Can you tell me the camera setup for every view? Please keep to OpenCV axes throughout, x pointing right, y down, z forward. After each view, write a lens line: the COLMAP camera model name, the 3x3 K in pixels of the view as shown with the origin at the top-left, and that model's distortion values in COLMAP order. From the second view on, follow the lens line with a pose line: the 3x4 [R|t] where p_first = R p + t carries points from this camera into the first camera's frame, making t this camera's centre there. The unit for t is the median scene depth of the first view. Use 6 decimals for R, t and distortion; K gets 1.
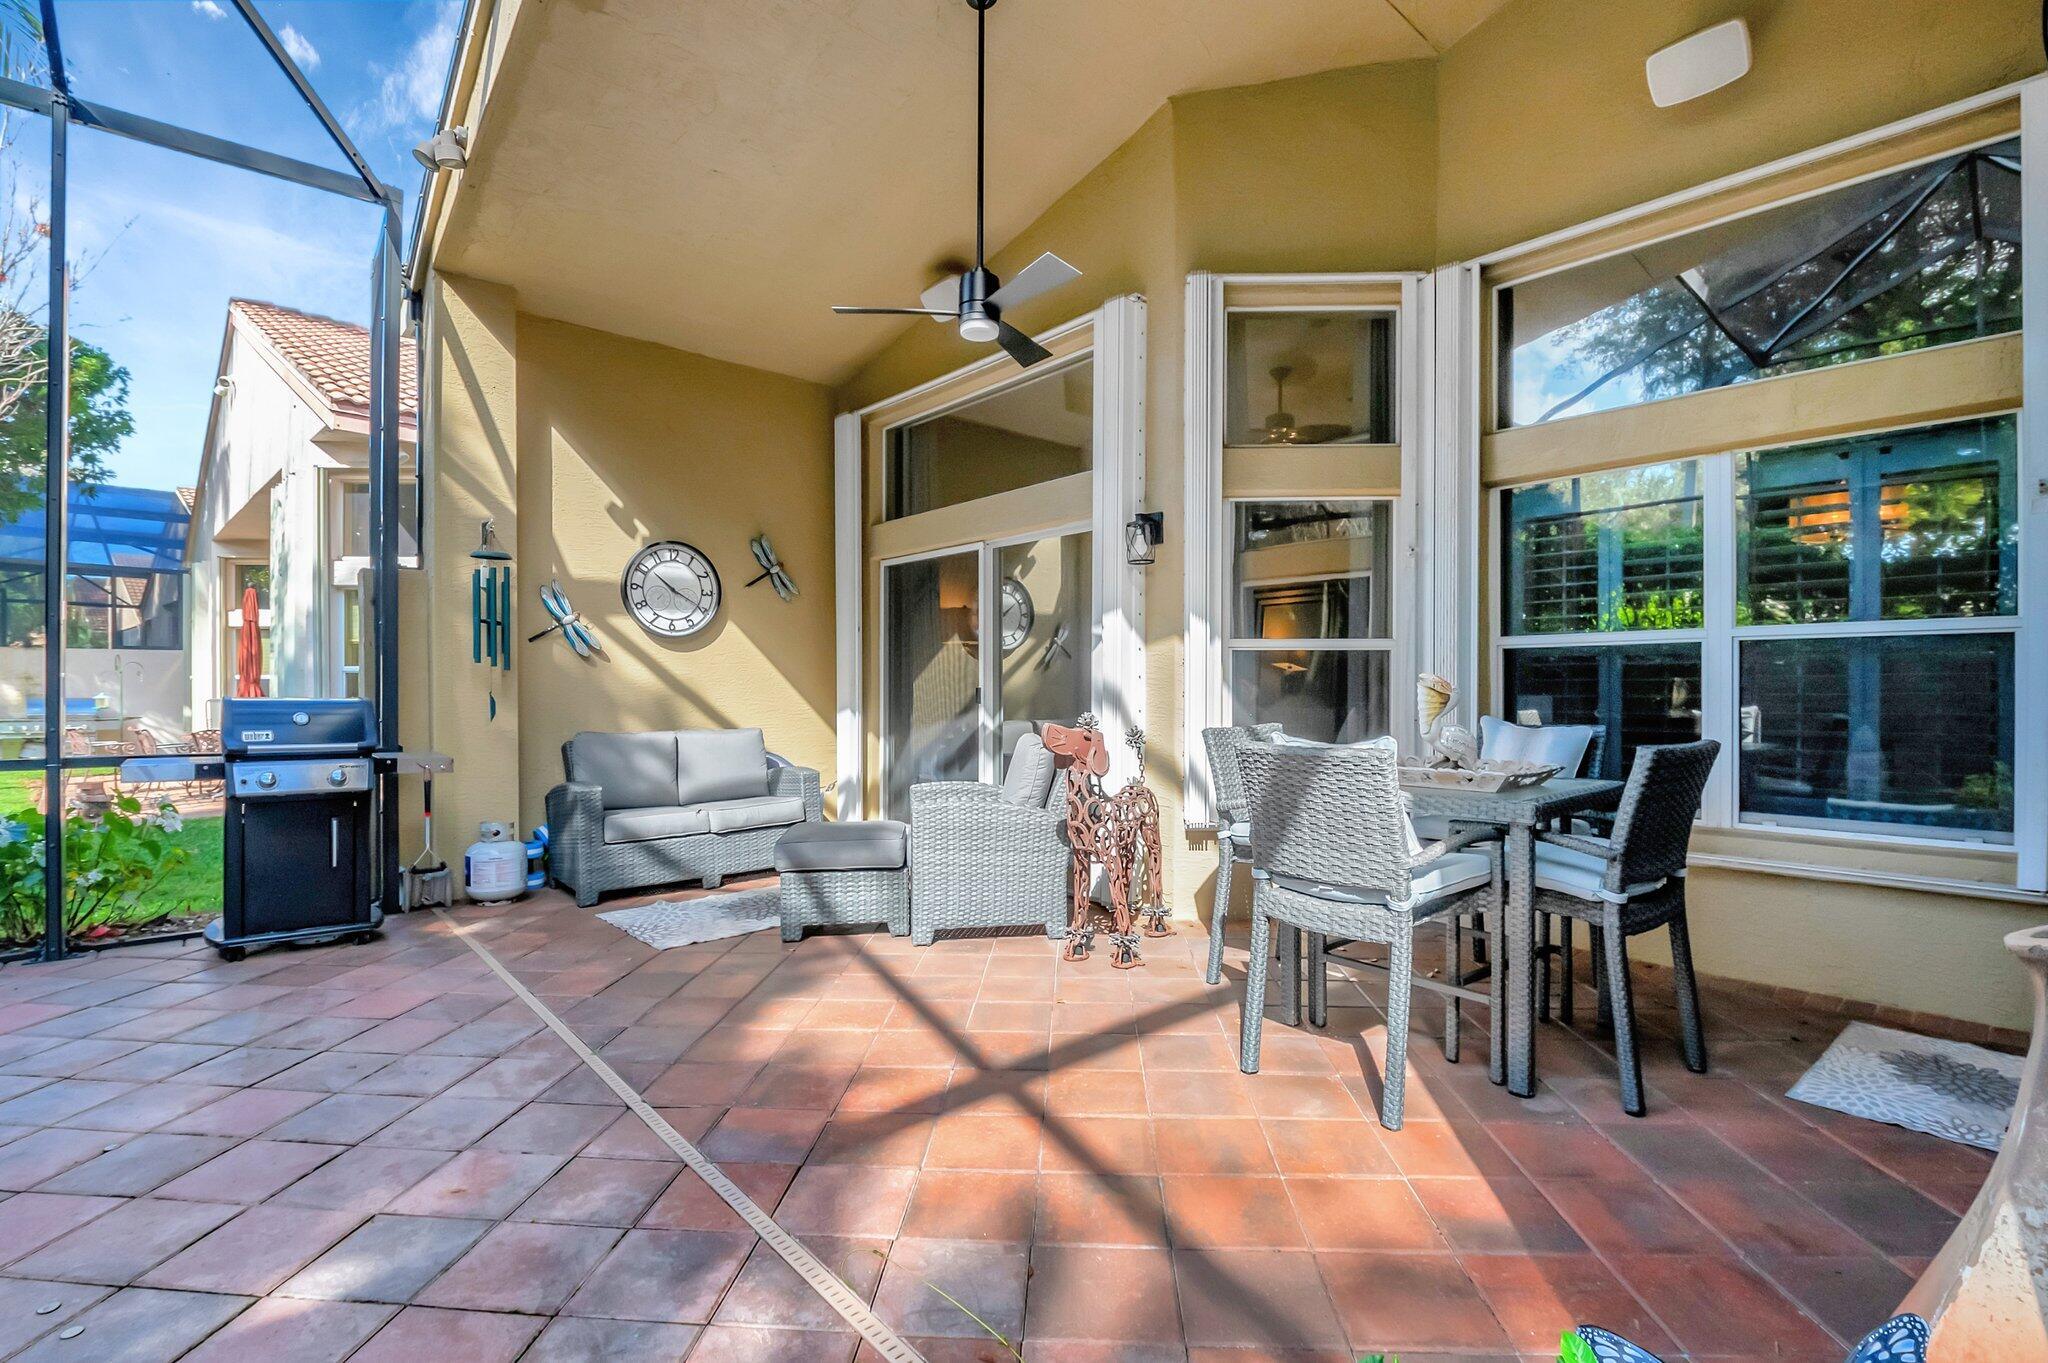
lens RADIAL K [[902.4, 0, 1031.2], [0, 902.4, 695.5], [0, 0, 1]] dist [-0.012446, -0.000456]
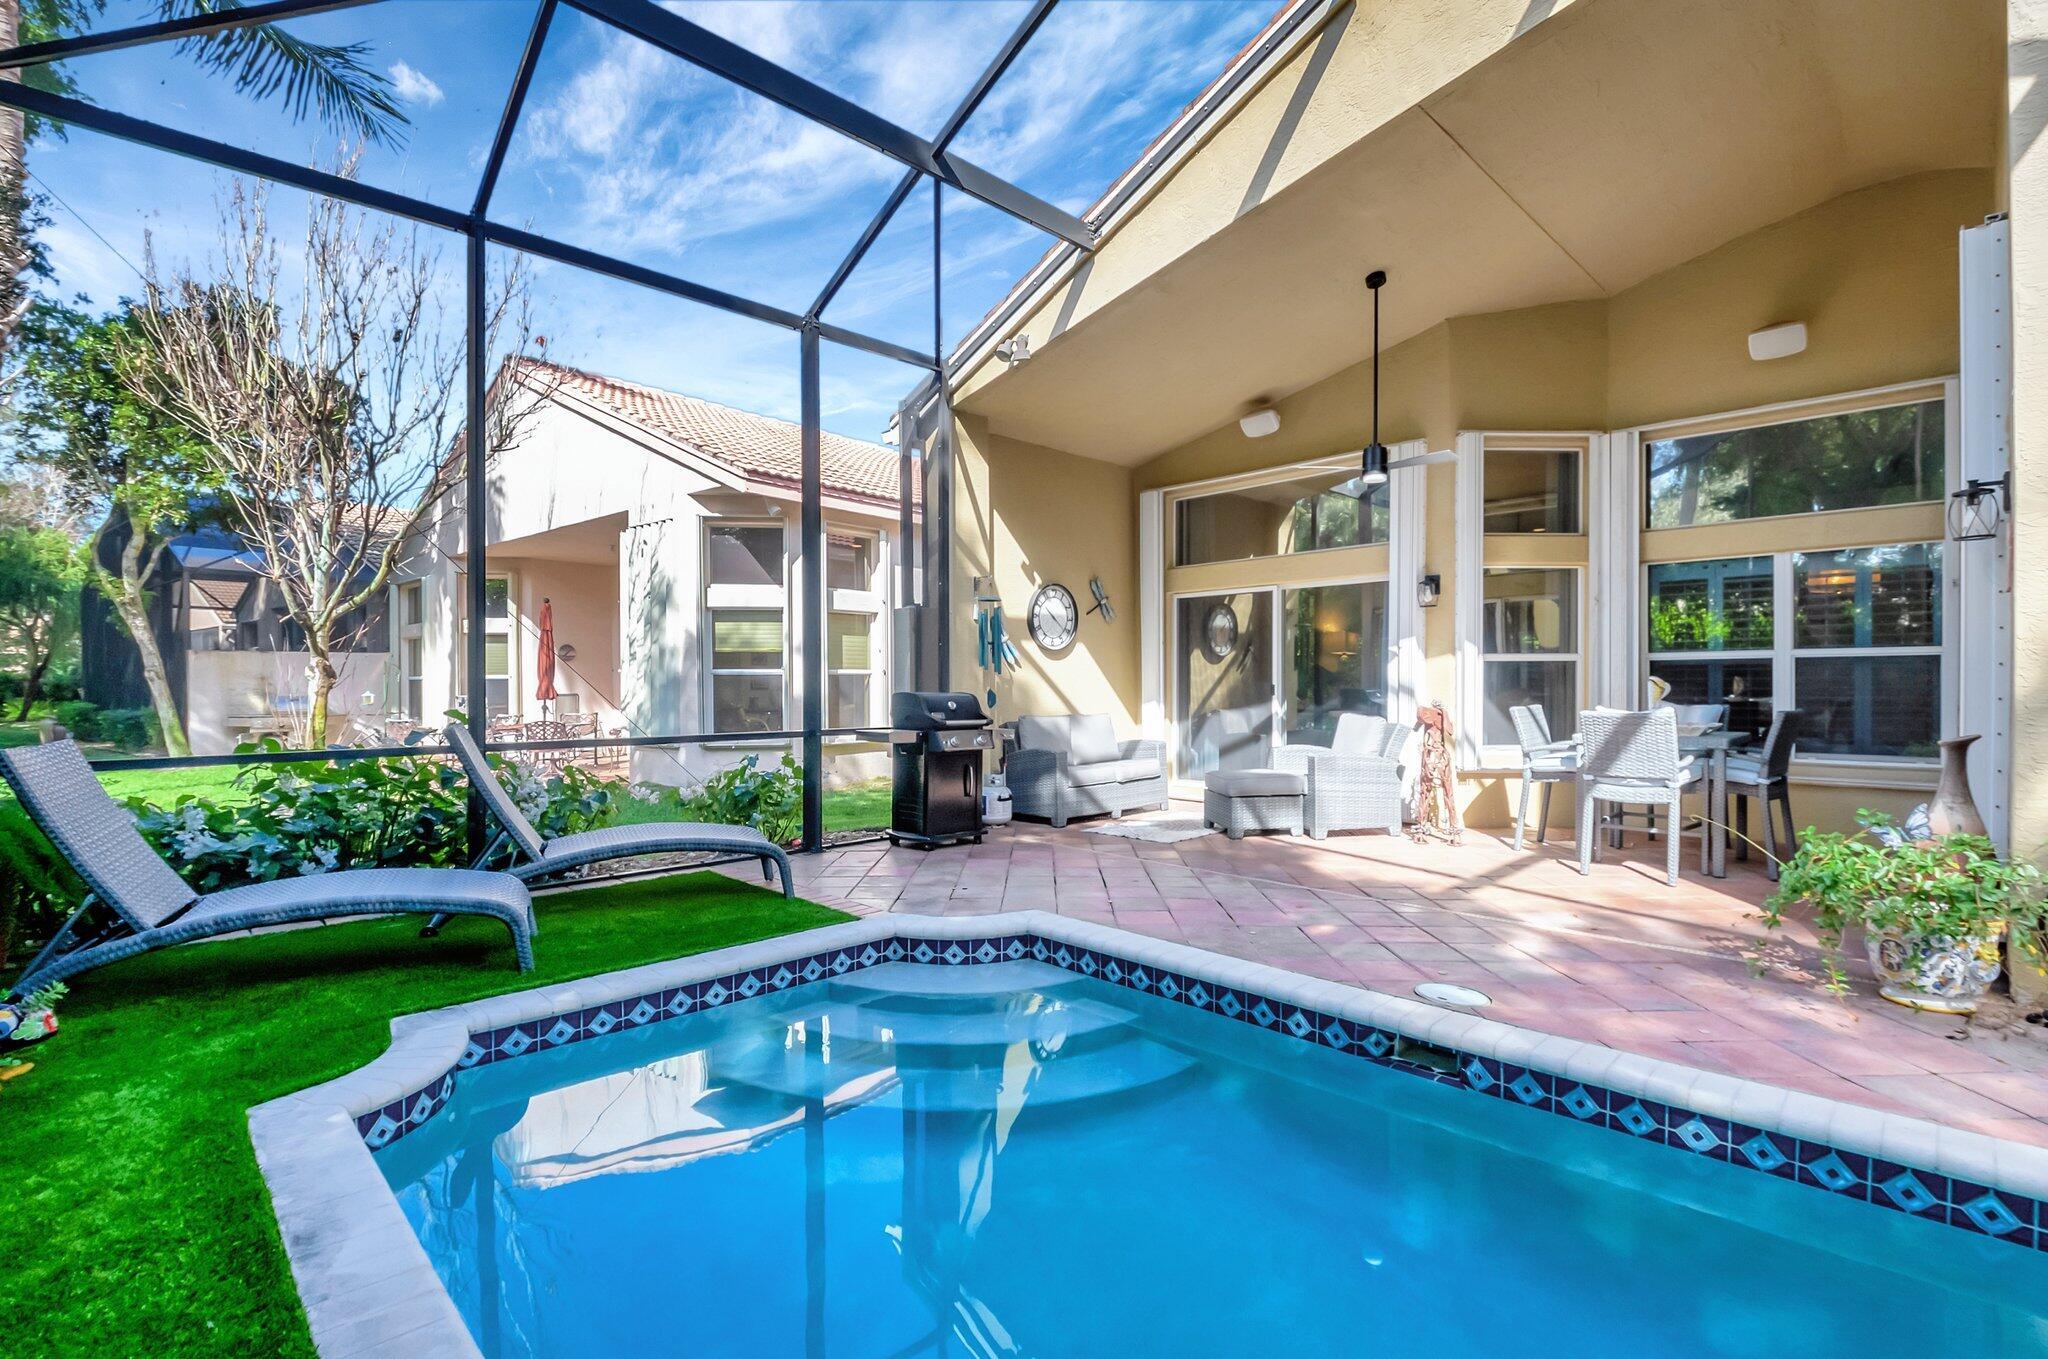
lens RADIAL K [[931.0, 0, 1026.4], [0, 931.0, 689.9], [0, 0, 1]] dist [-0.011520, -0.001211]
pose [[0.999118, -0.006875, 0.041423, -0.652157], [0.006687, 0.999967, 0.004686, -0.012361], [-0.041454, -0.004405, 0.999131, -0.620557]]
